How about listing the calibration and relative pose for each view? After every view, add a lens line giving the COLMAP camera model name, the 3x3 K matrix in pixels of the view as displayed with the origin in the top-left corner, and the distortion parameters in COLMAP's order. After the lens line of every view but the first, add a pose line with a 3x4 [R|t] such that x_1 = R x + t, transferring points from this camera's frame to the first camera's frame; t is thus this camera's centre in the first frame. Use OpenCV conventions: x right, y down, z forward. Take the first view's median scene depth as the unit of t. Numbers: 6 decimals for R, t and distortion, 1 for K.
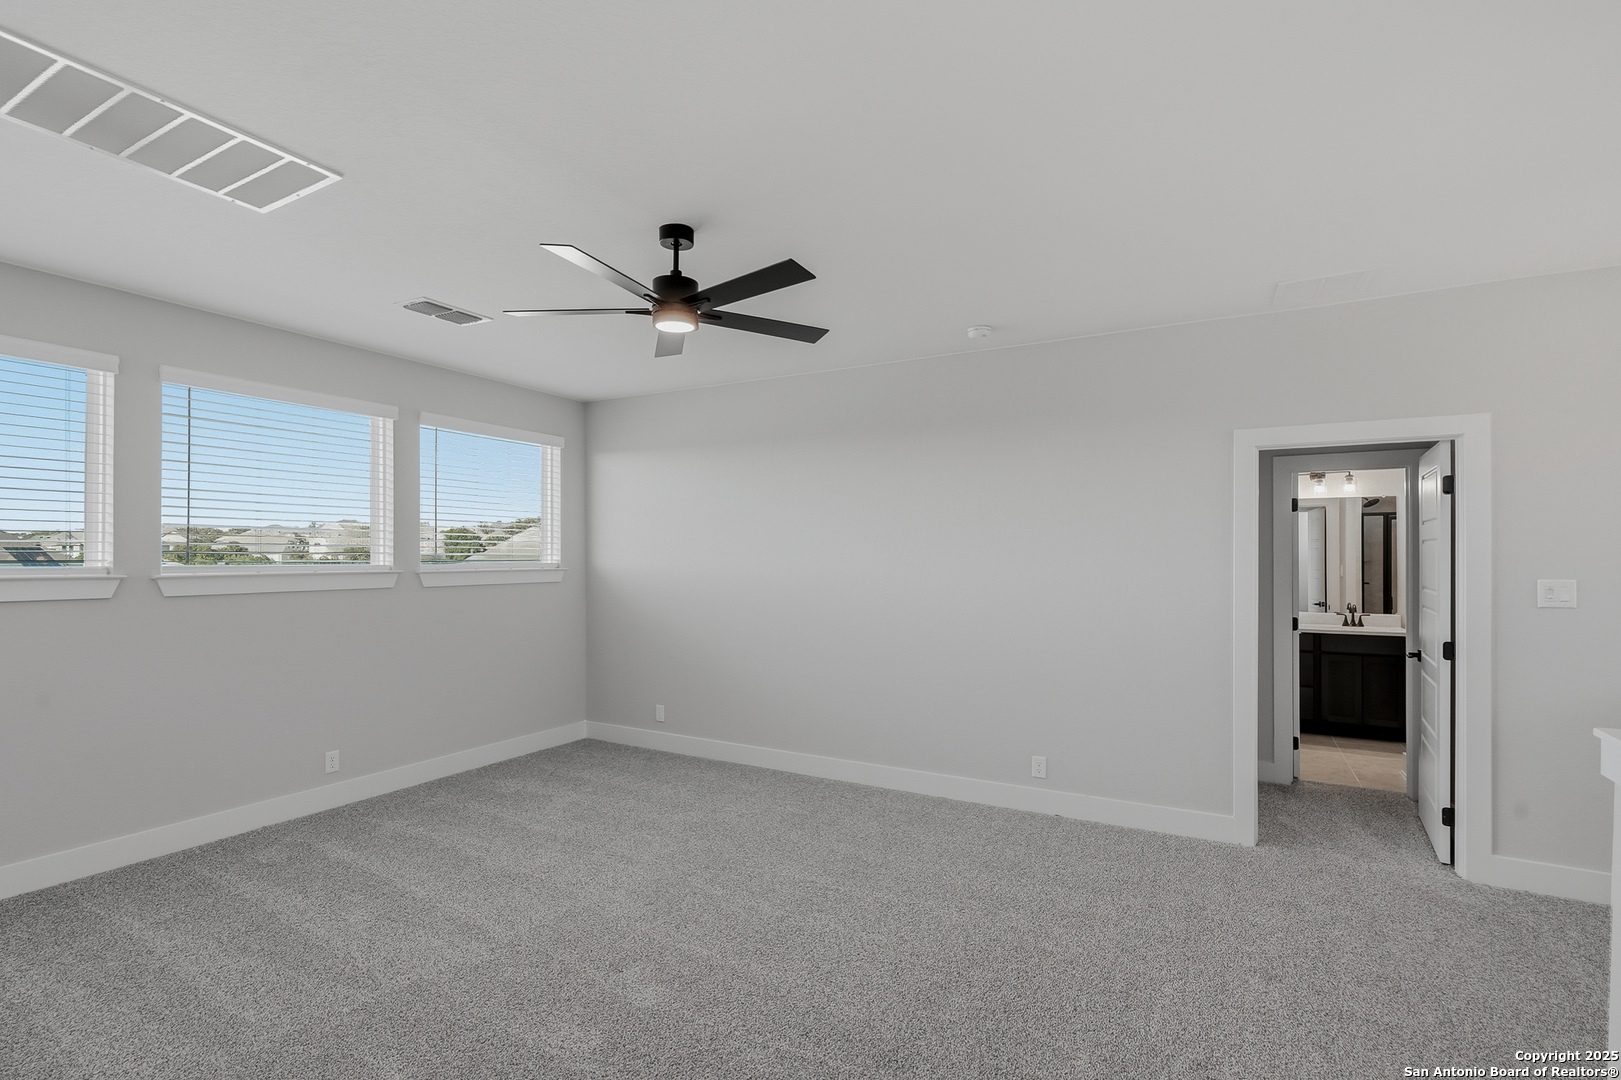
lens RADIAL K [[751.7, 0, 803.8], [0, 751.7, 554.6], [0, 0, 1]] dist [-0.007519, 0.002952]
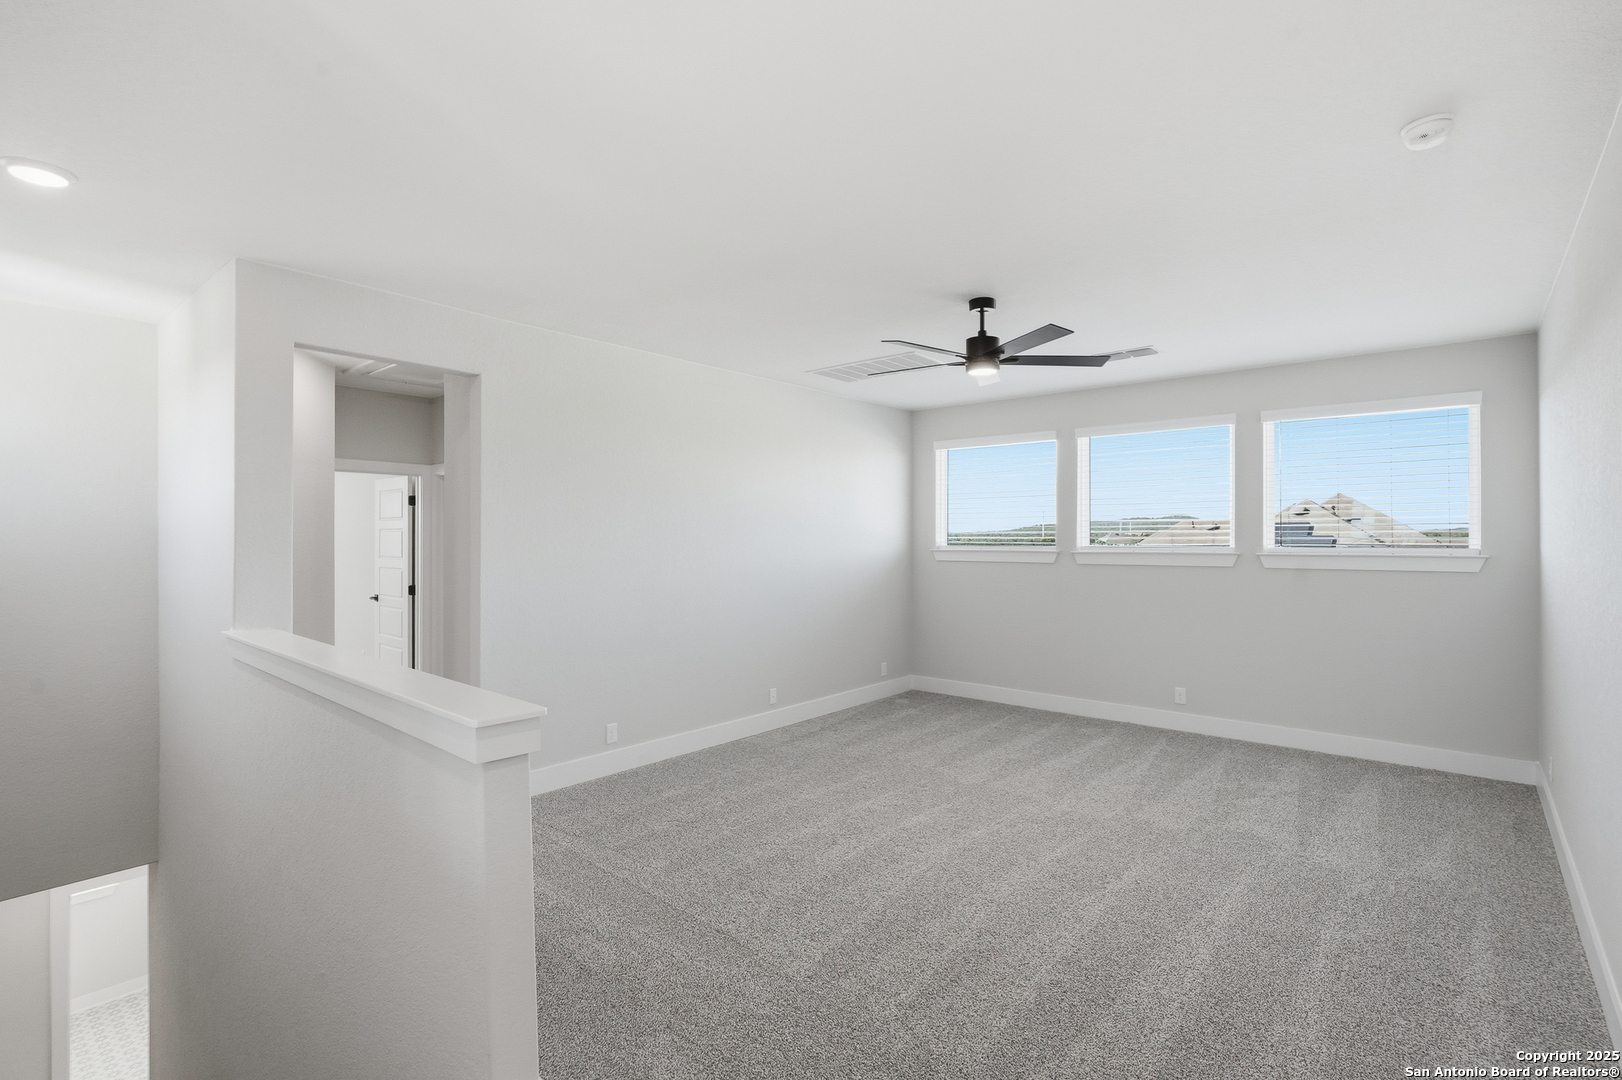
lens RADIAL K [[752.2, 0, 813.5], [0, 752.2, 538.9], [0, 0, 1]] dist [-0.007519, 0.002952]
pose [[-0.162294, 0.004969, -0.986730, 0.771596], [0.000365, 0.999988, 0.004976, -0.004346], [0.986742, 0.000447, -0.162294, 0.577732]]
